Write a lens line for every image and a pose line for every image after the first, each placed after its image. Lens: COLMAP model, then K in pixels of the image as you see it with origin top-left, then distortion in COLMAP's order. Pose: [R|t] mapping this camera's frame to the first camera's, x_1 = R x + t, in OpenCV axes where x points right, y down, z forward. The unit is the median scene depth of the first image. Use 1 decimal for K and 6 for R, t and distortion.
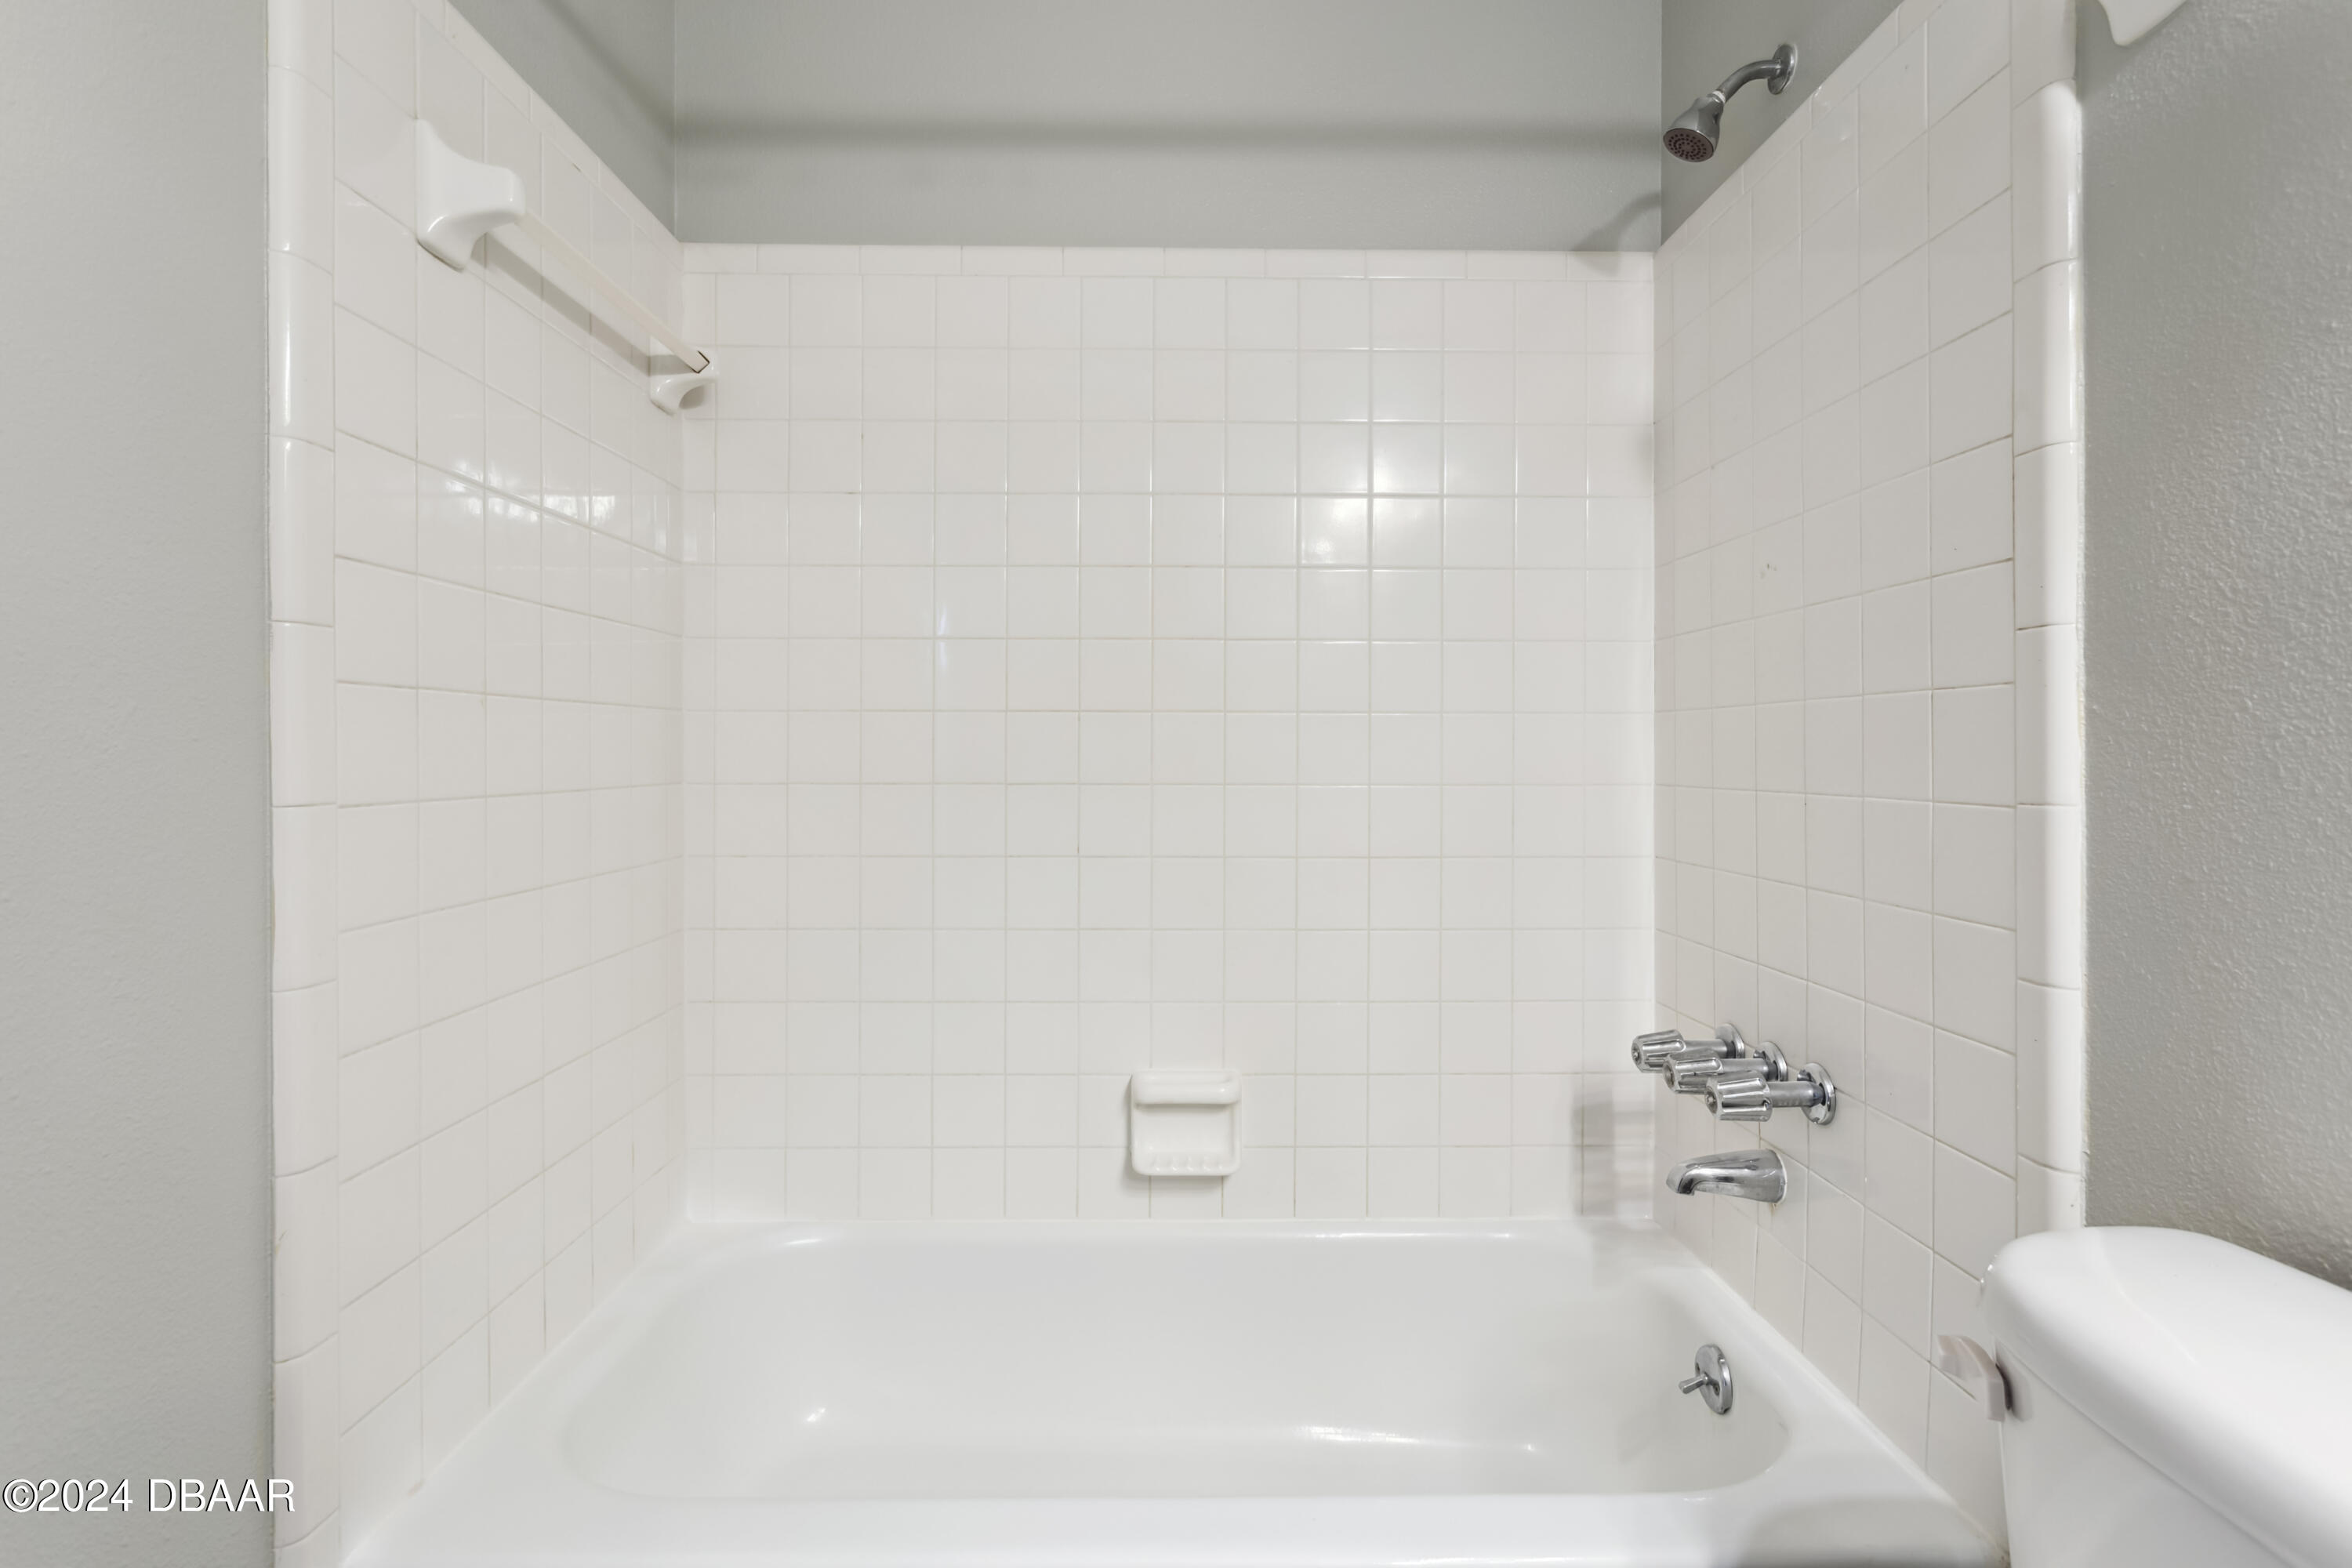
lens RADIAL K [[1130.7, 0, 1179.3], [0, 1130.7, 750.3], [0, 0, 1]] dist [-0.002763, 0.000800]
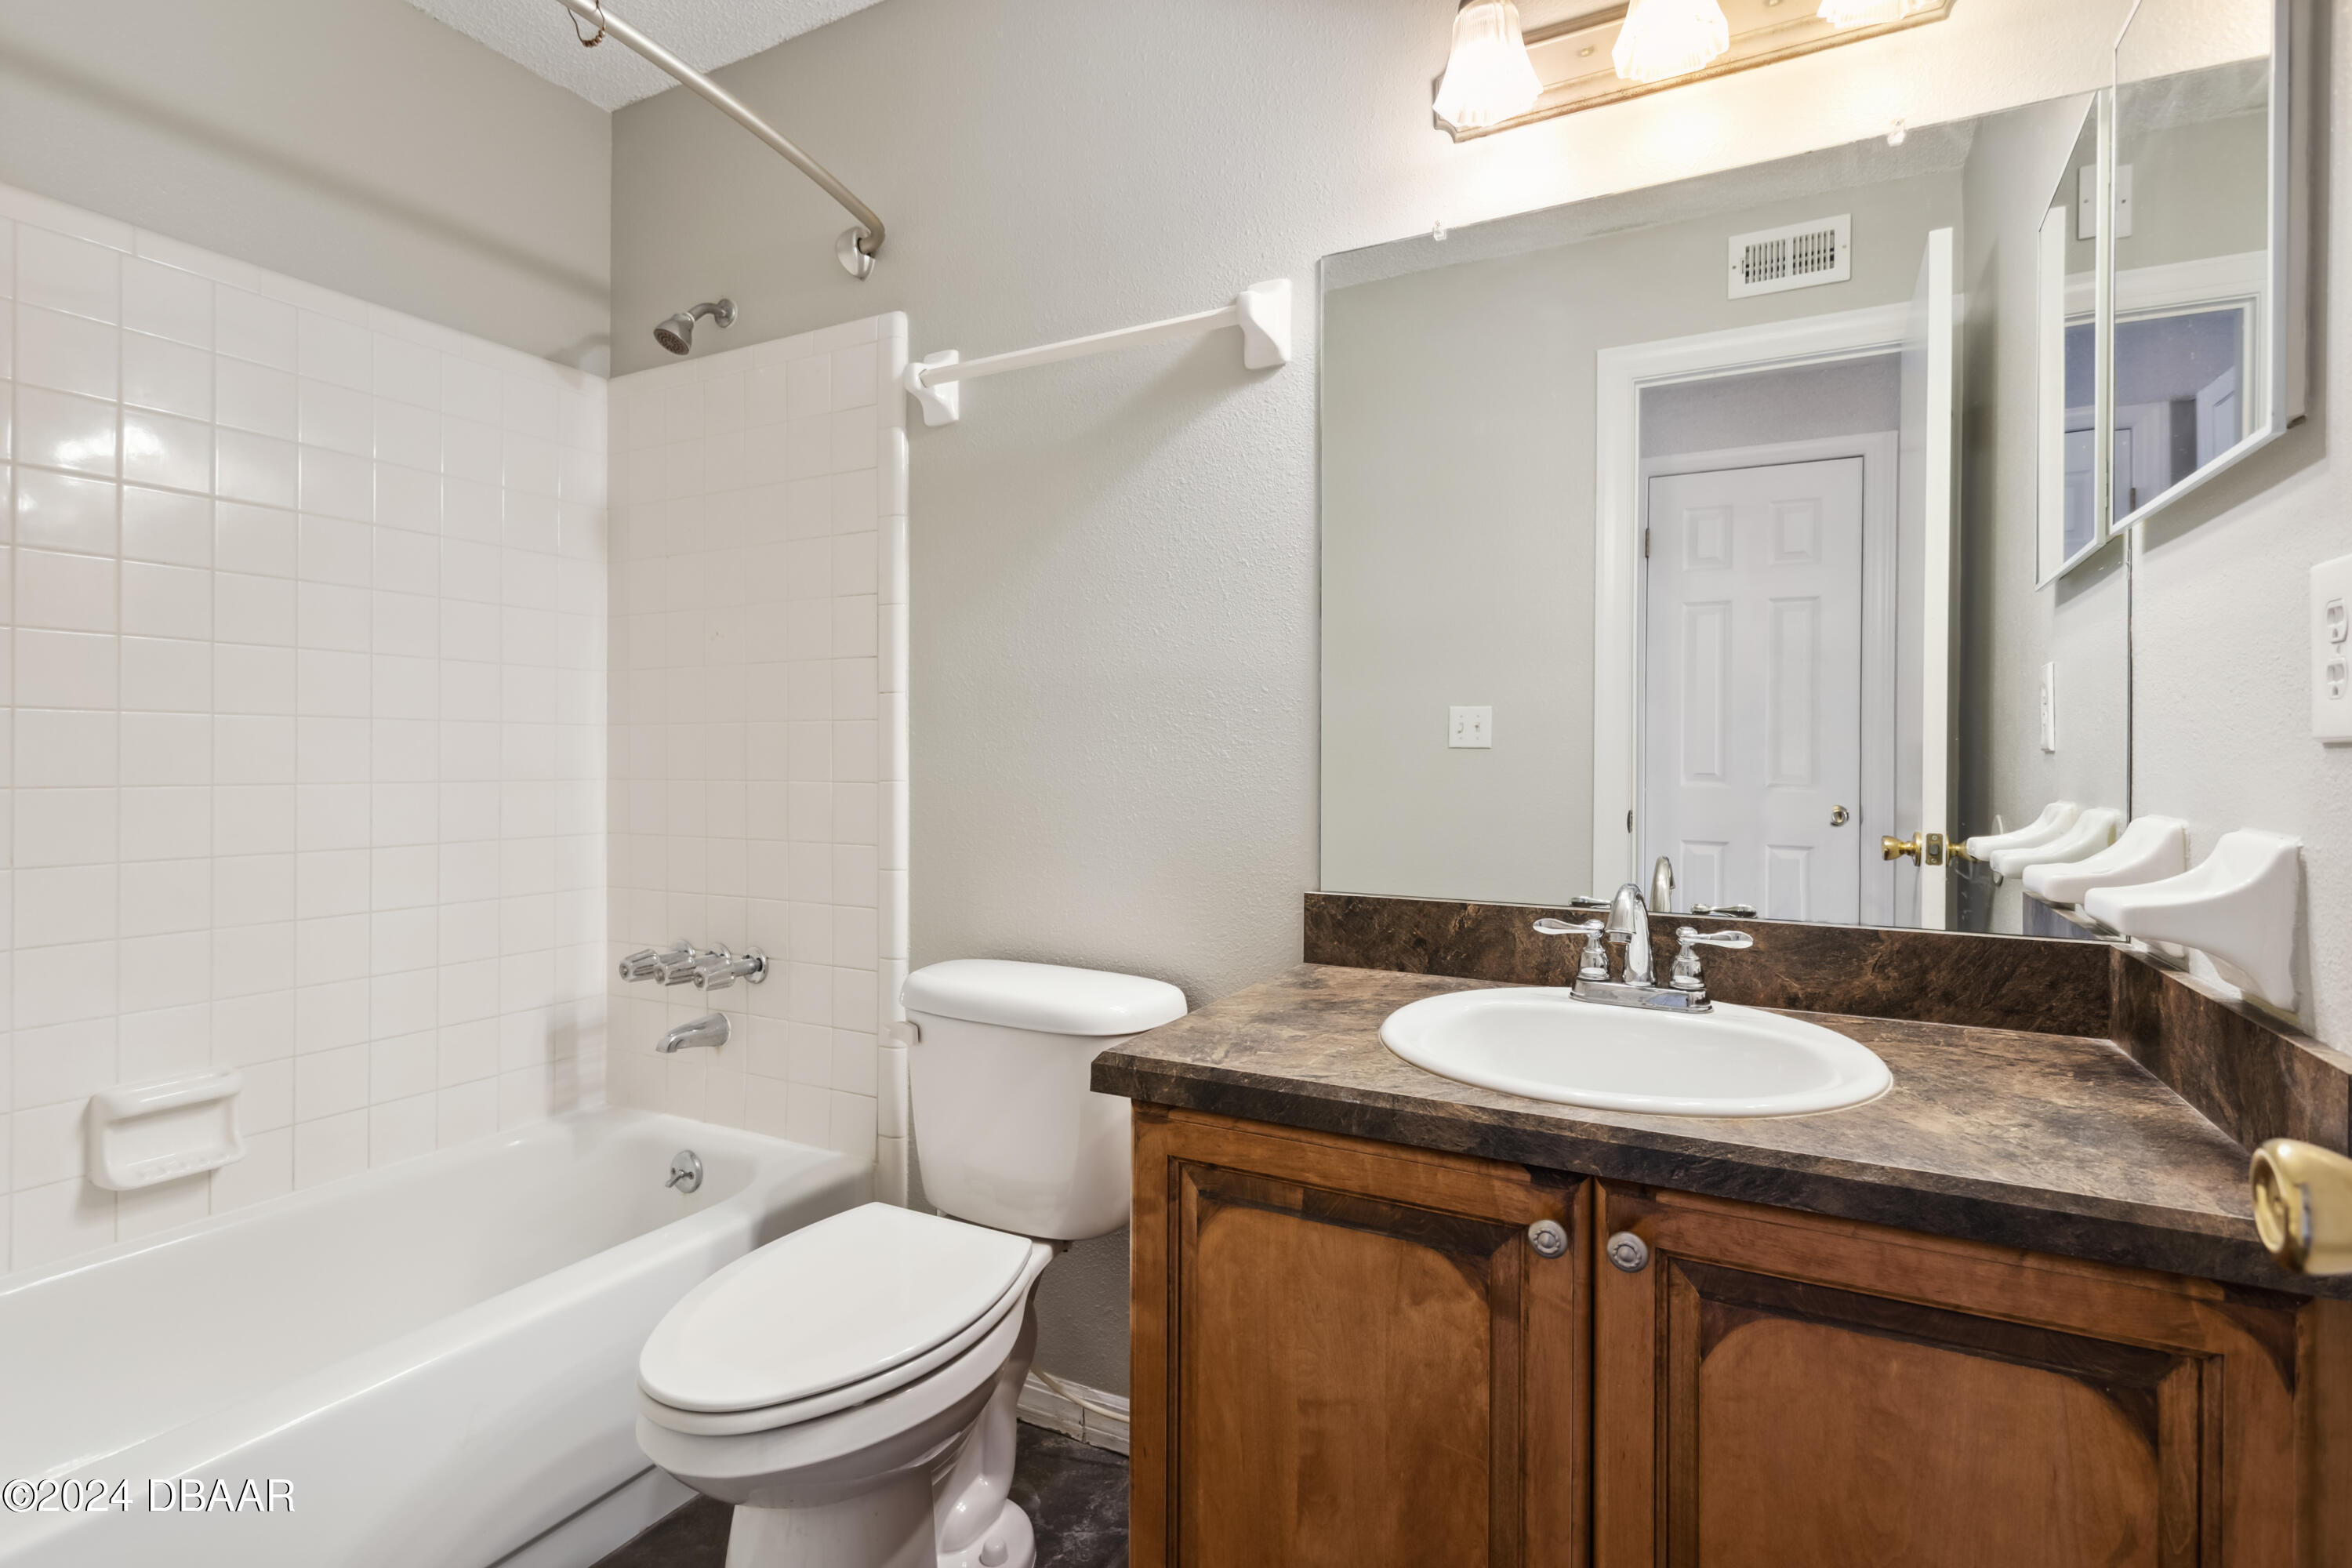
lens RADIAL K [[1130.7, 0, 1179.3], [0, 1130.7, 750.3], [0, 0, 1]] dist [-0.002763, 0.000800]
pose [[0.480050, 0.007888, 0.877206, -0.436576], [-0.003934, 0.999969, -0.006839, 0.002855], [-0.877232, -0.000168, 0.480066, -0.242267]]
